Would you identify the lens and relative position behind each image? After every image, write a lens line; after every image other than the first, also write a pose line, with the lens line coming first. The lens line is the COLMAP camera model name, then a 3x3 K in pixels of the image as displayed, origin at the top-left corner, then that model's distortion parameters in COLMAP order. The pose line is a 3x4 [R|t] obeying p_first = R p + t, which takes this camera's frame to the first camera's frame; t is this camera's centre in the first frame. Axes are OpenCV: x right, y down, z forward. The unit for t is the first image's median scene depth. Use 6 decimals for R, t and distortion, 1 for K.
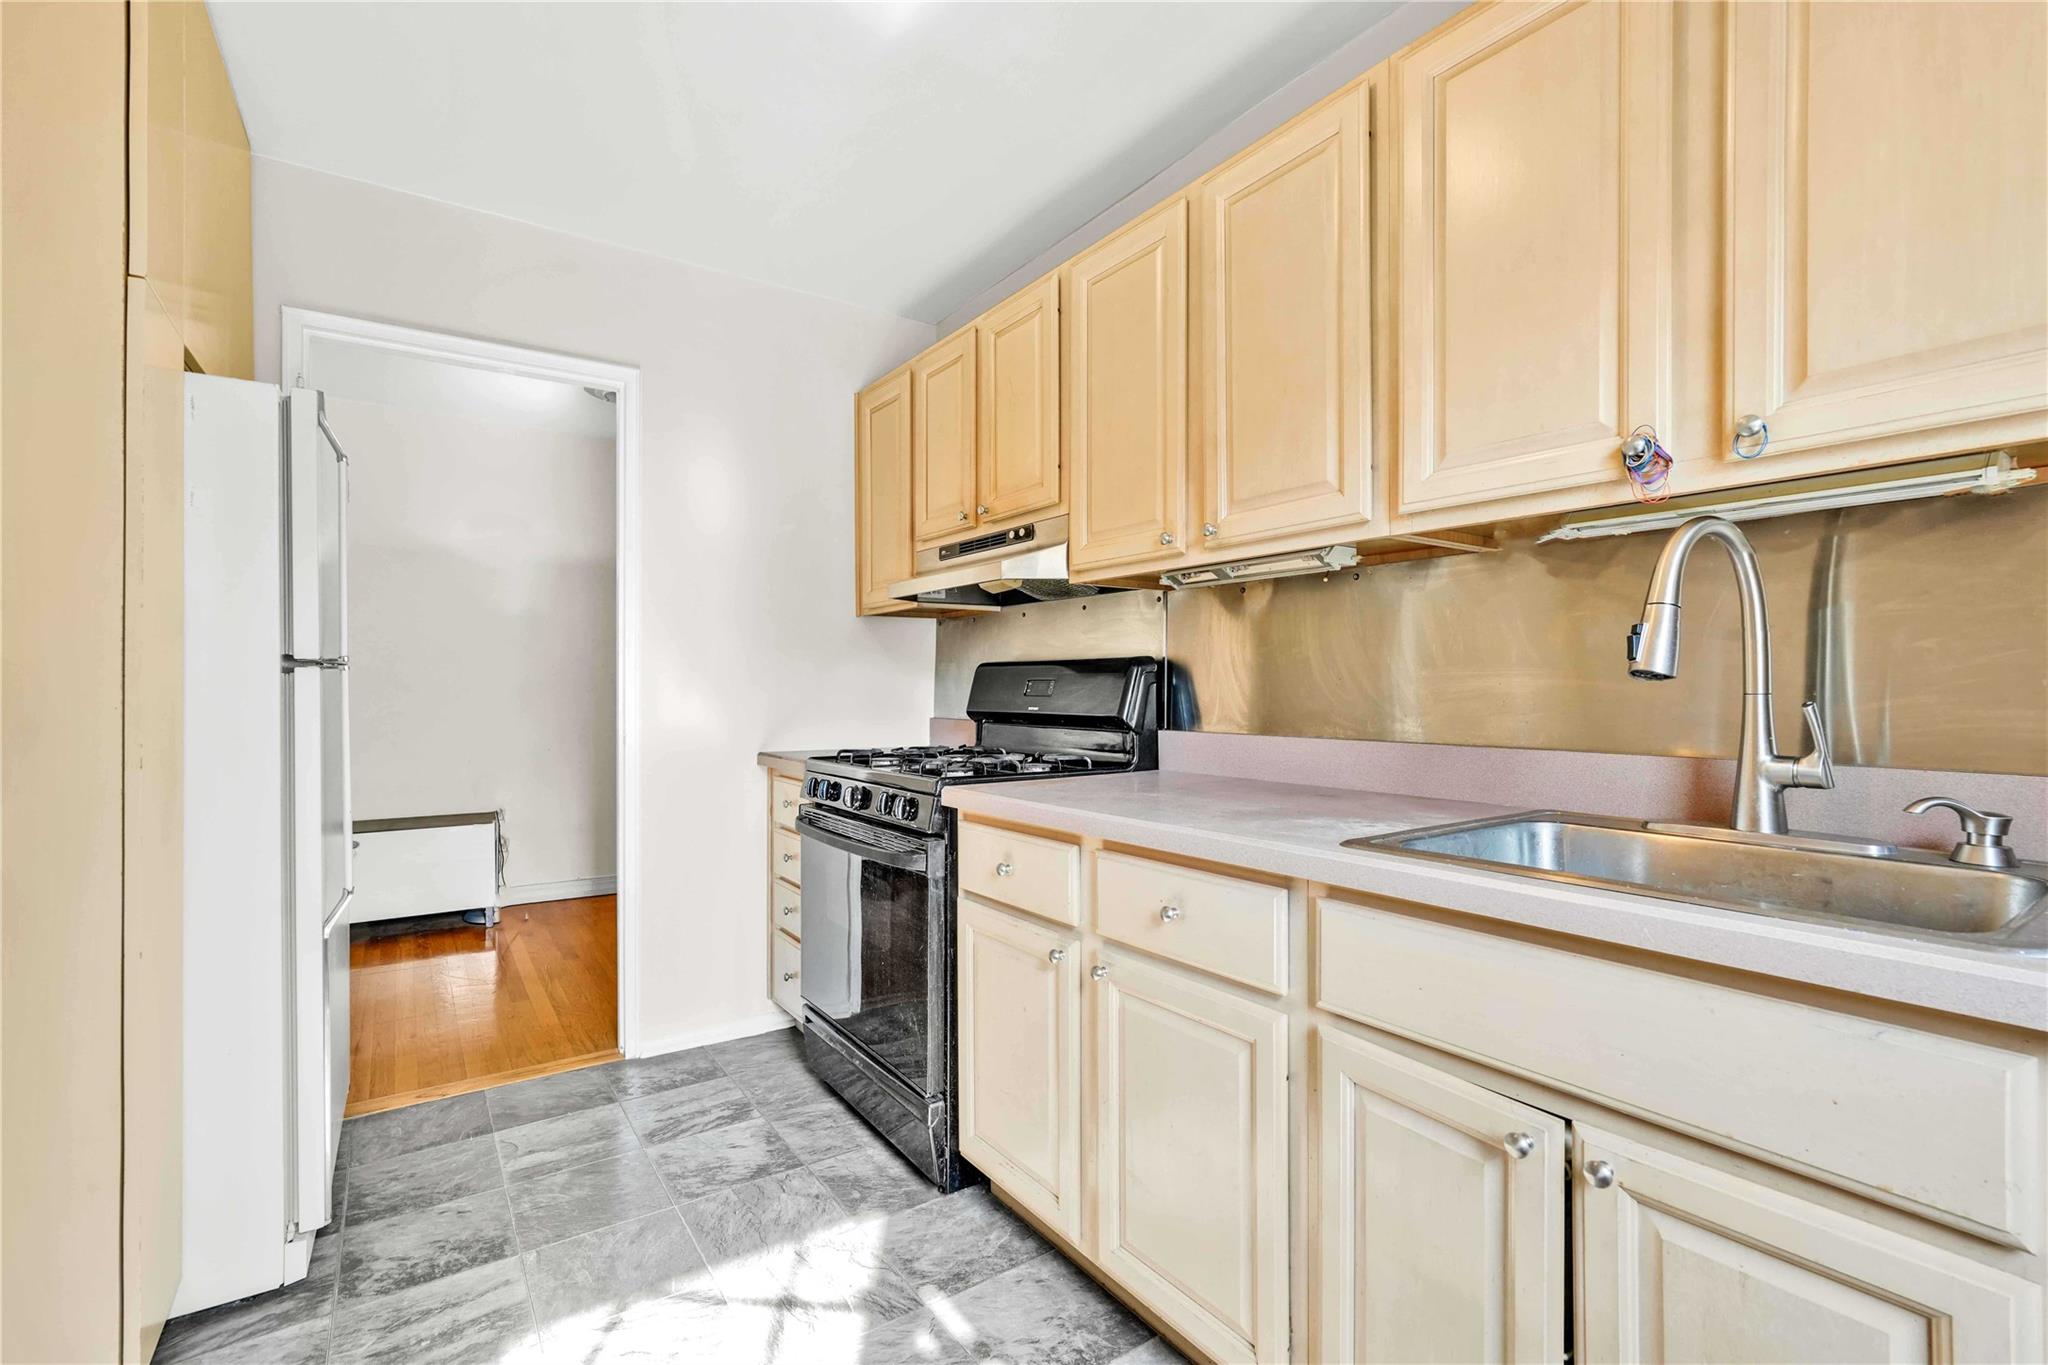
lens RADIAL K [[929.2, 0, 1030.1], [0, 929.2, 688.4], [0, 0, 1]] dist [-0.020951, 0.011286]
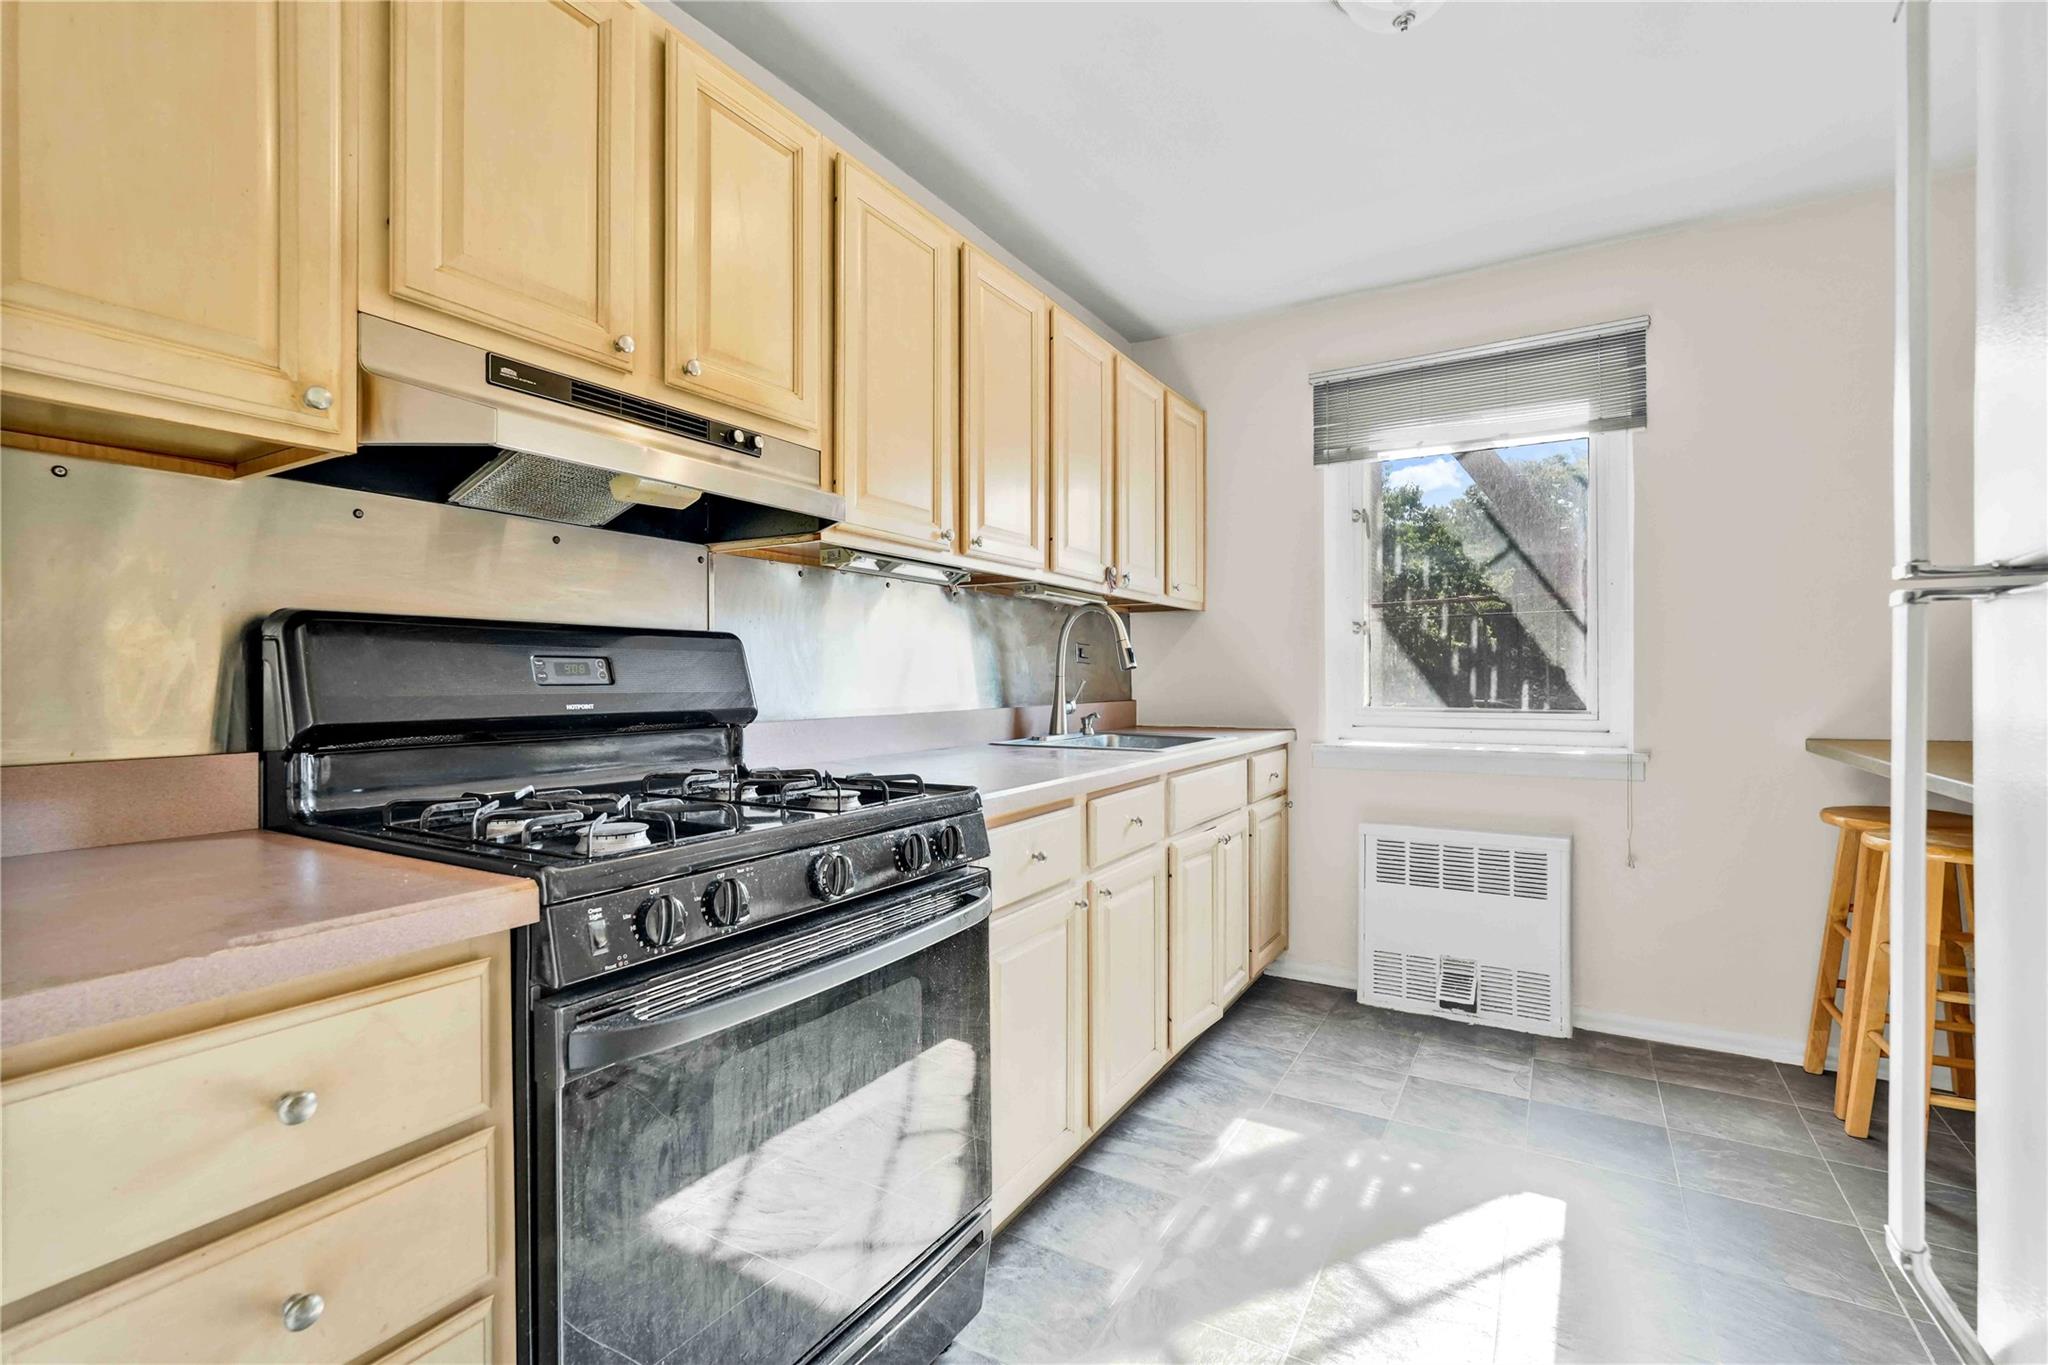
lens RADIAL K [[924.3, 0, 1020.2], [0, 924.3, 672.4], [0, 0, 1]] dist [-0.021625, 0.011206]
pose [[-0.417924, 0.012411, 0.908397, -0.698278], [0.007124, 0.999921, -0.010385, 0.009589], [-0.908454, 0.002131, -0.417979, 1.101025]]
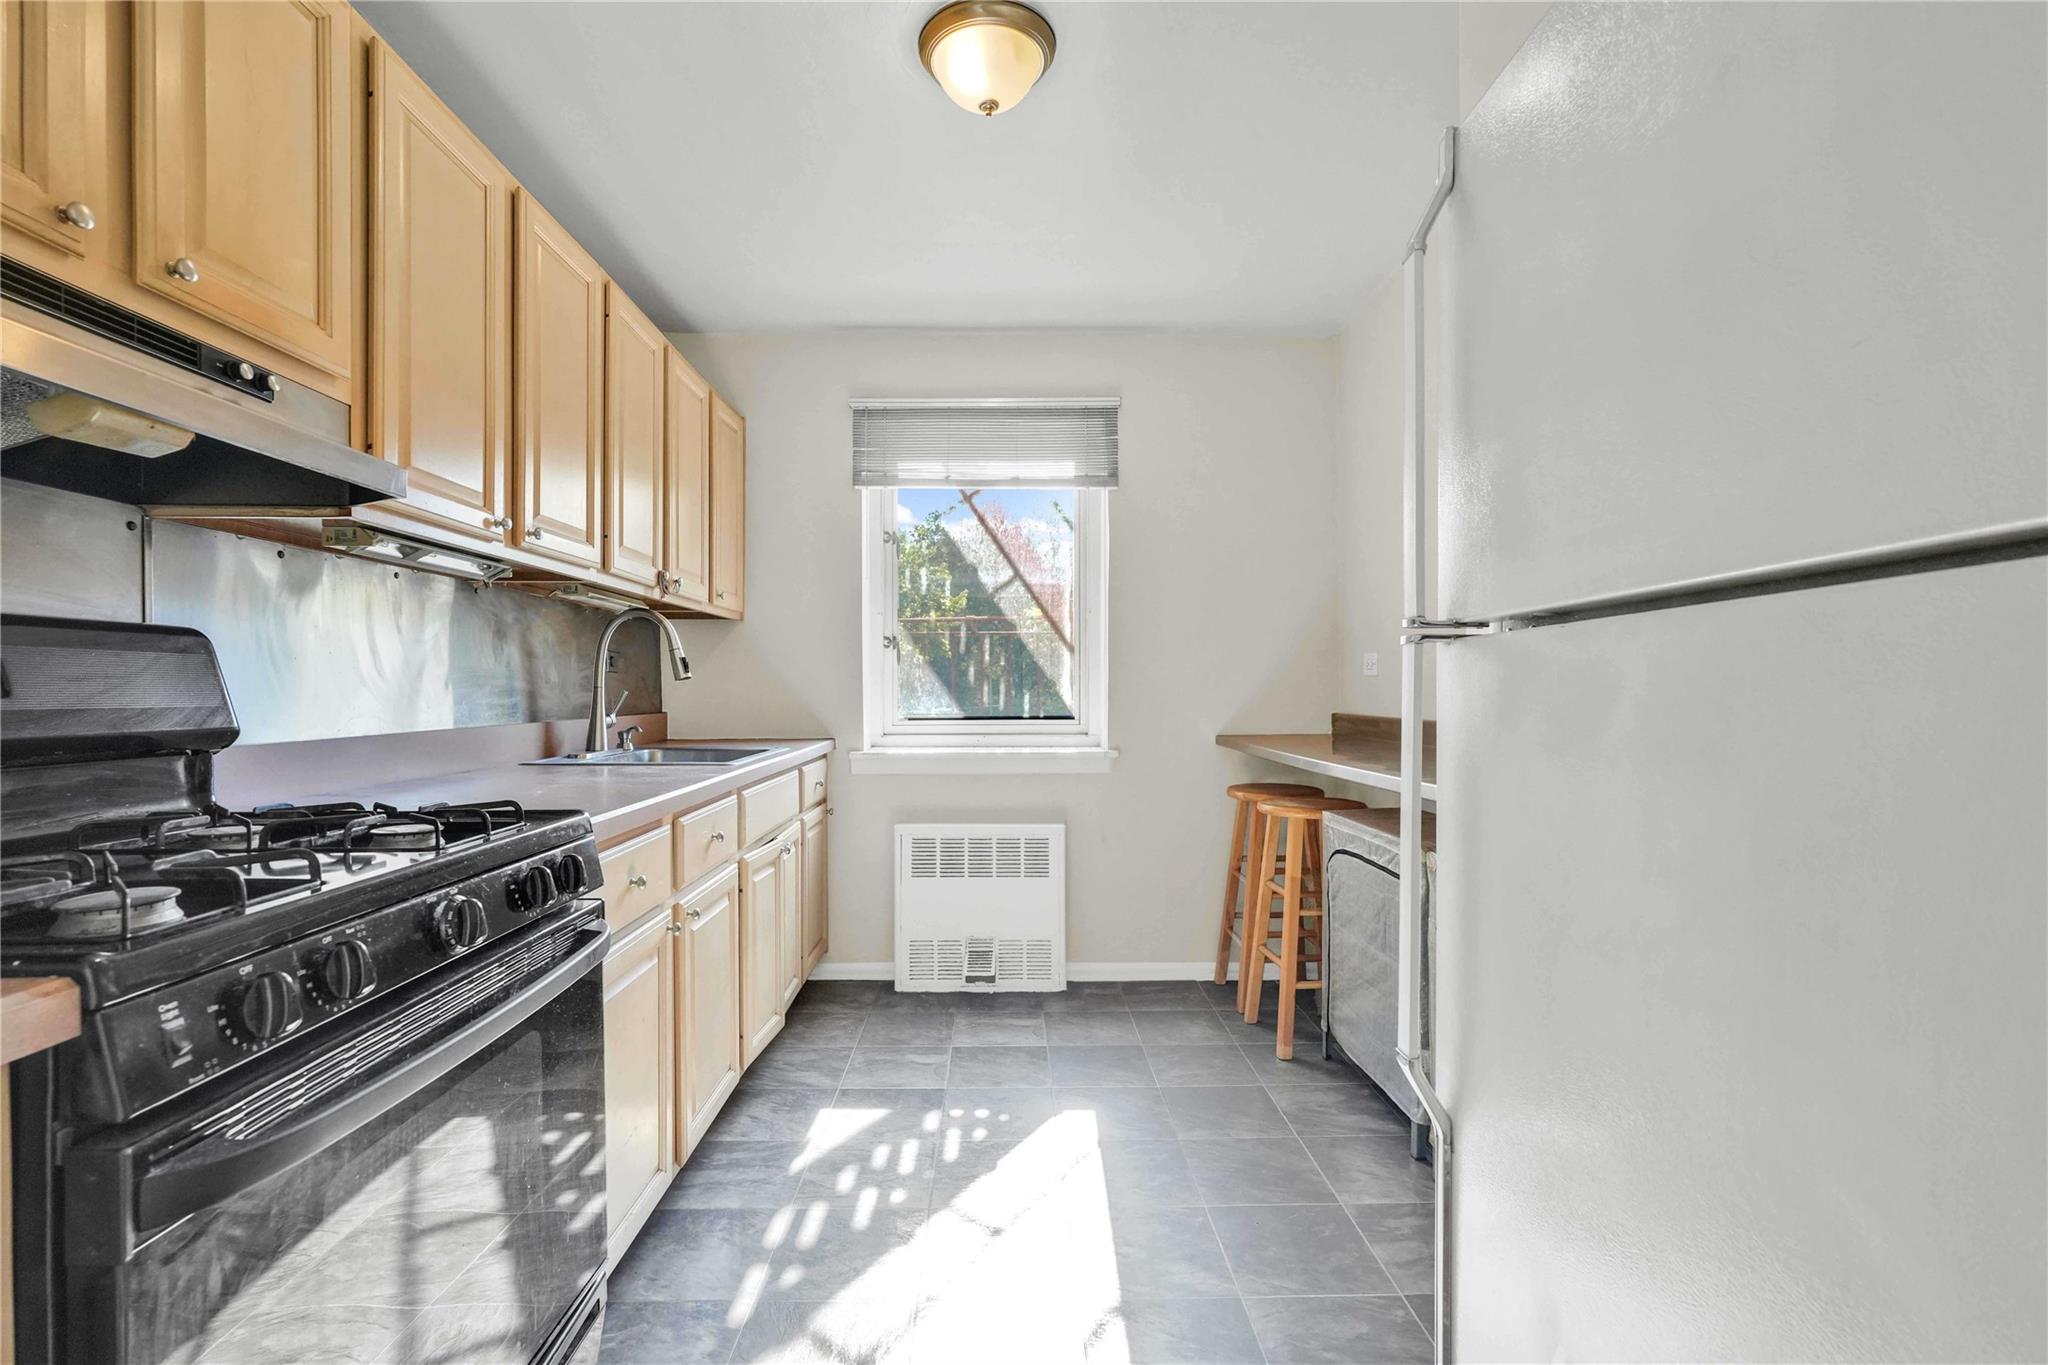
lens RADIAL K [[929.2, 0, 1030.1], [0, 929.2, 688.4], [0, 0, 1]] dist [-0.020951, 0.011286]
pose [[-0.839463, 0.005560, 0.543388, -0.647419], [0.006275, 0.999980, -0.000537, 0.008004], [-0.543380, 0.002959, -0.839481, 1.198537]]
